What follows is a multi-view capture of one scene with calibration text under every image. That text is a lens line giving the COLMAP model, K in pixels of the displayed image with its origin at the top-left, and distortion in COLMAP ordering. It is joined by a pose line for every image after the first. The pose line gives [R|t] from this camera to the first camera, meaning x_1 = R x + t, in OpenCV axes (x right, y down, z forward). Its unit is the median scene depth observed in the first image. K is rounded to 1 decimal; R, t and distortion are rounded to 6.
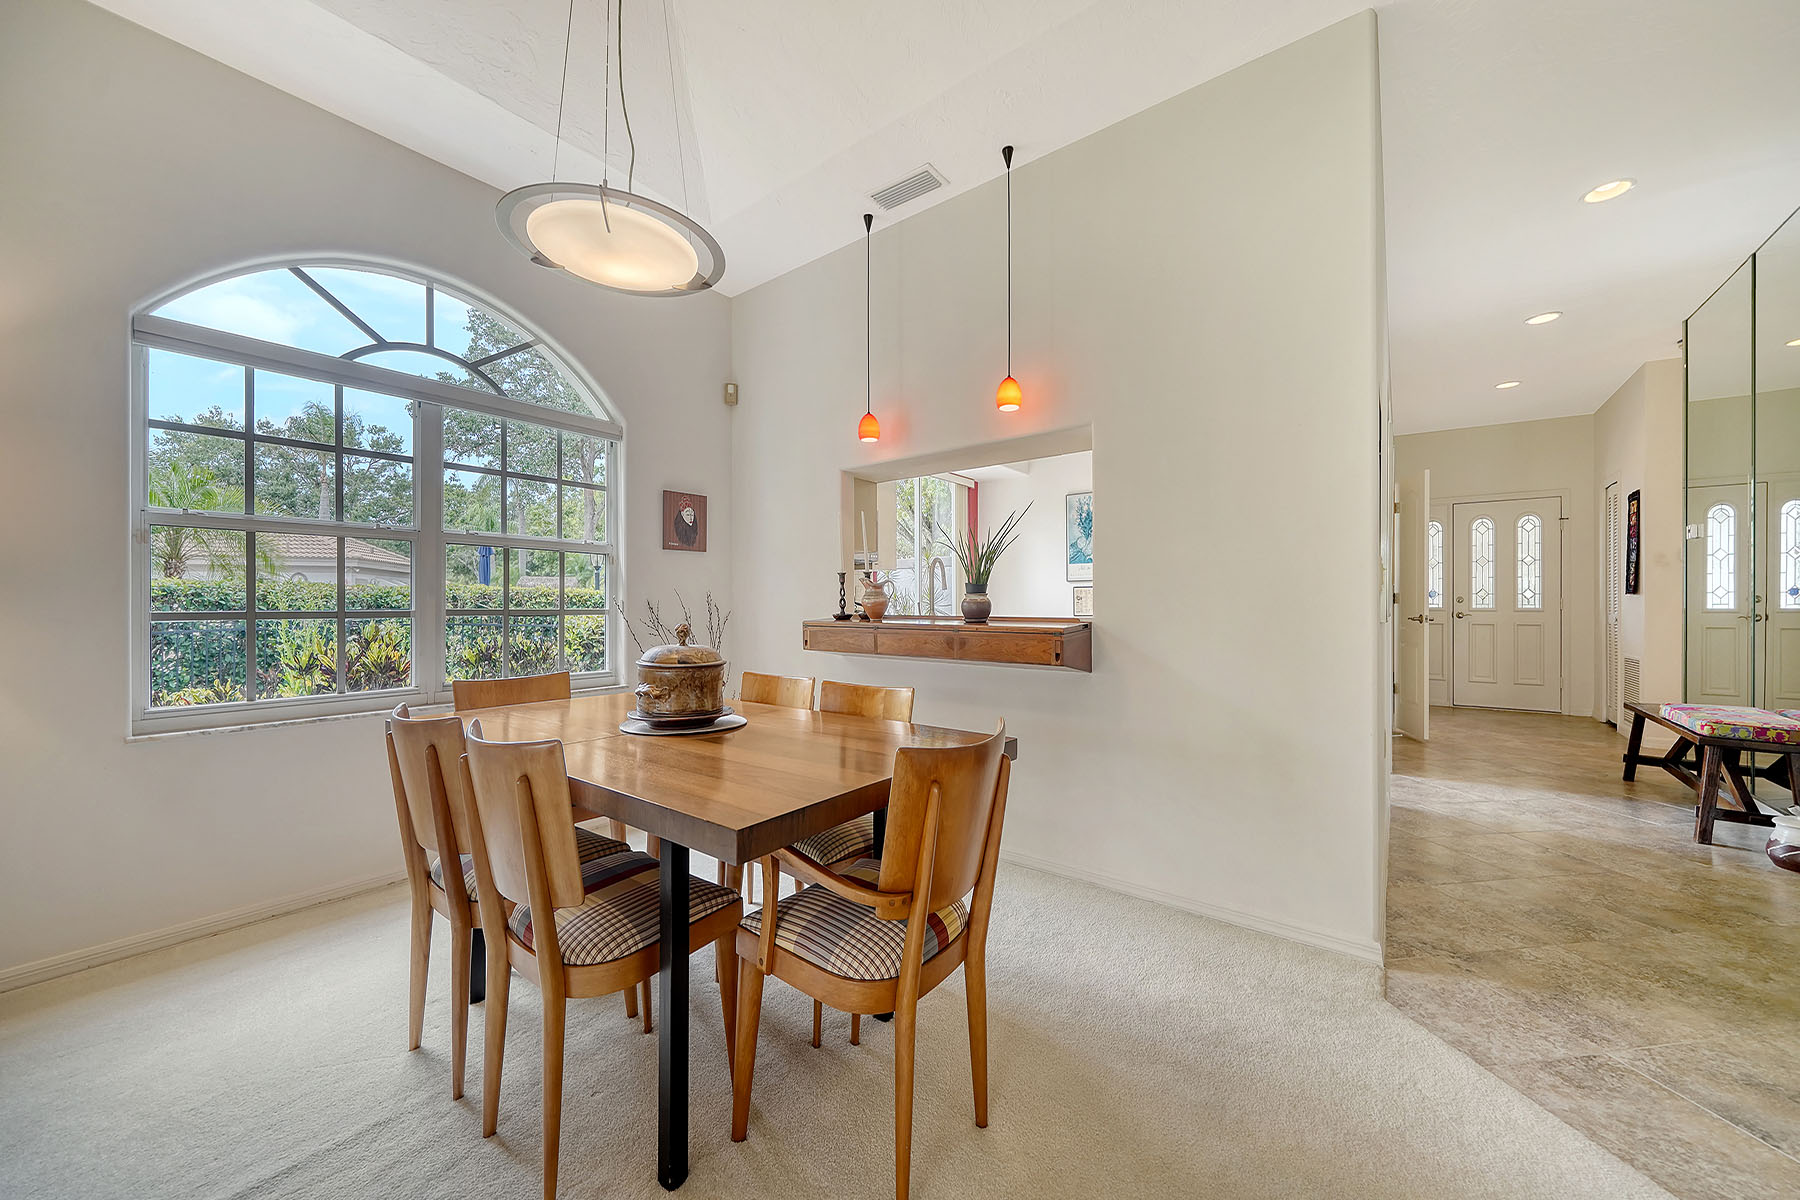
lens RADIAL K [[640.1, 0, 903.6], [0, 640.1, 614.9], [0, 0, 1]] dist [-0.000597, -0.000107]
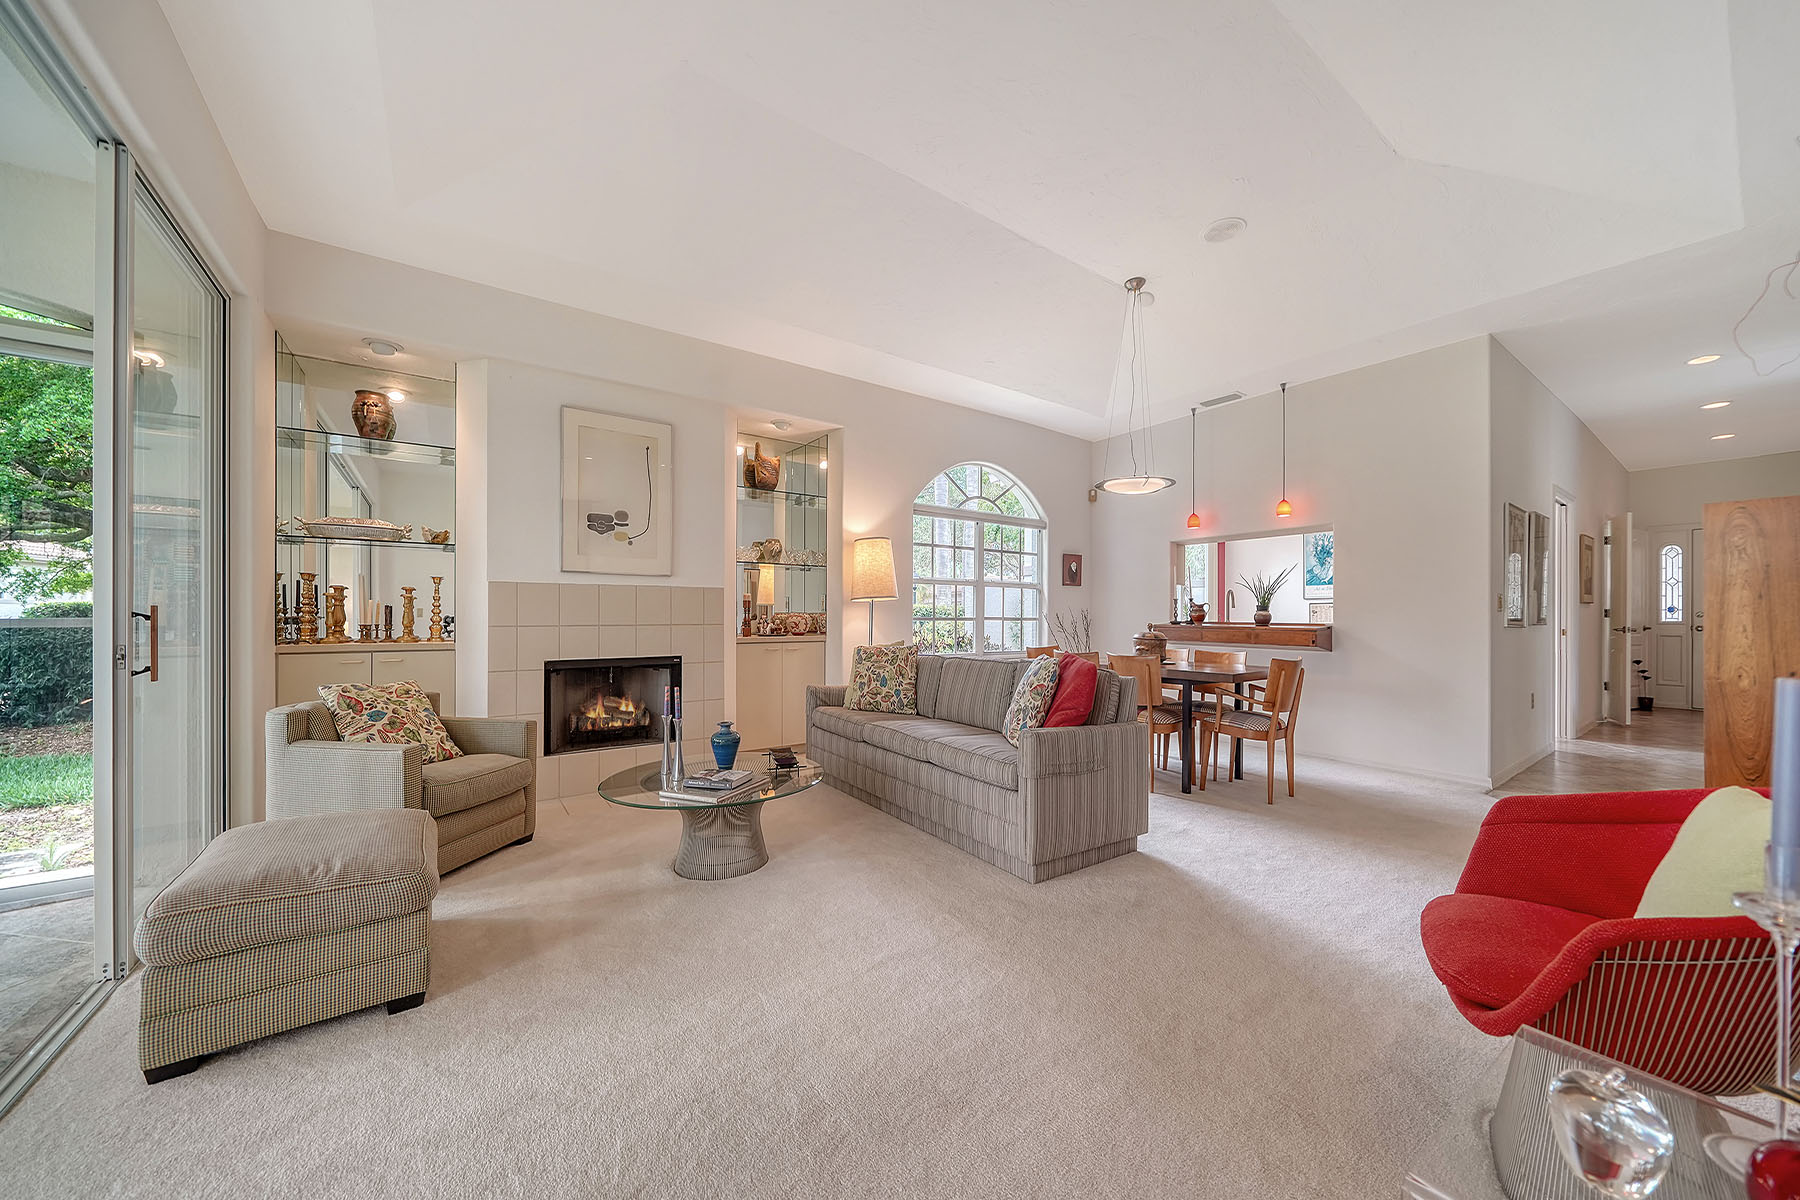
lens RADIAL K [[640.1, 0, 903.6], [0, 640.1, 614.9], [0, 0, 1]] dist [-0.000597, -0.000107]
pose [[0.959072, 0.004613, -0.283123, -0.245022], [-0.009559, 0.999825, -0.016090, 0.013422], [0.283000, 0.018138, 0.958948, -0.745990]]
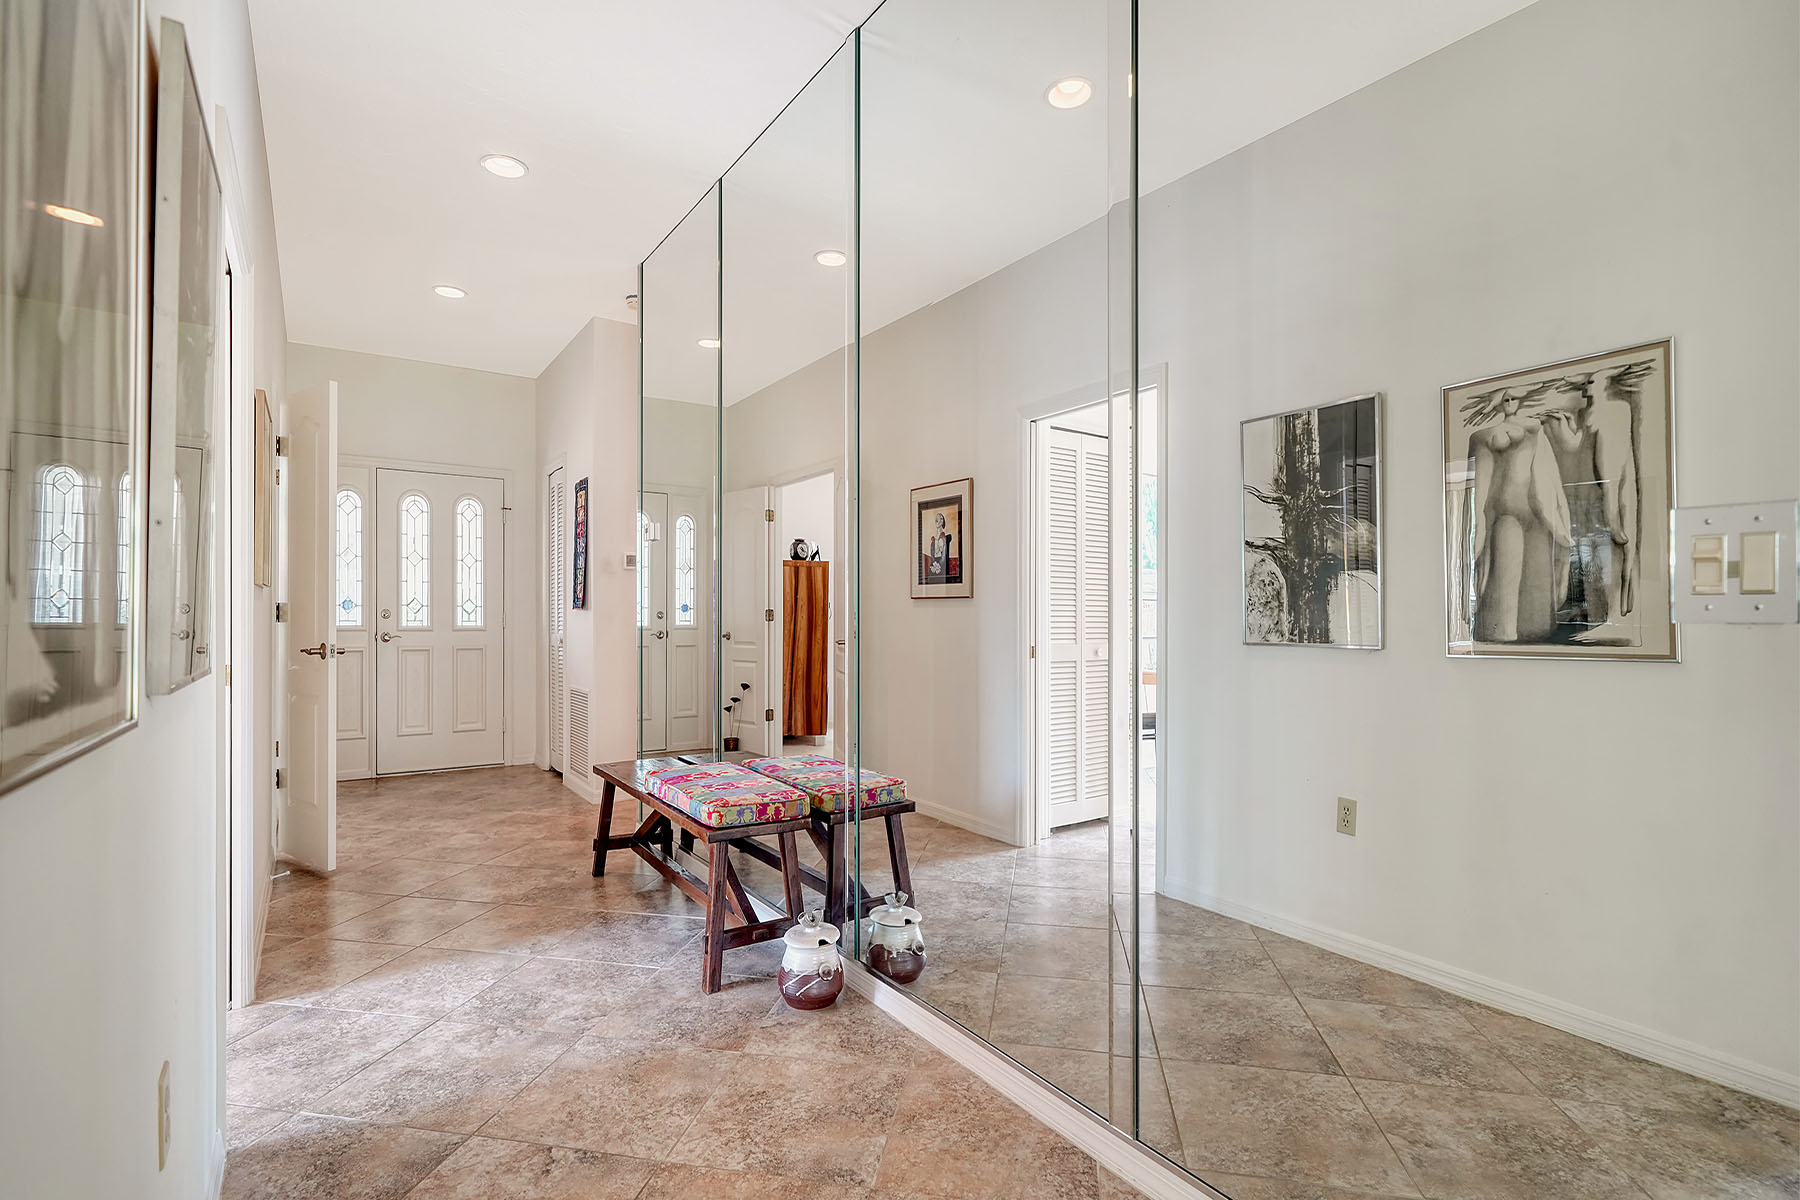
lens RADIAL K [[827.9, 0, 900.0], [0, 827.9, 600.0], [0, 0, 1]] dist [-0.000226, -0.000072]
pose [[0.293993, 0.017757, 0.955642, 0.323951], [0.013422, 0.999652, -0.022704, -0.017914], [-0.955713, 0.019501, 0.293653, 0.373981]]
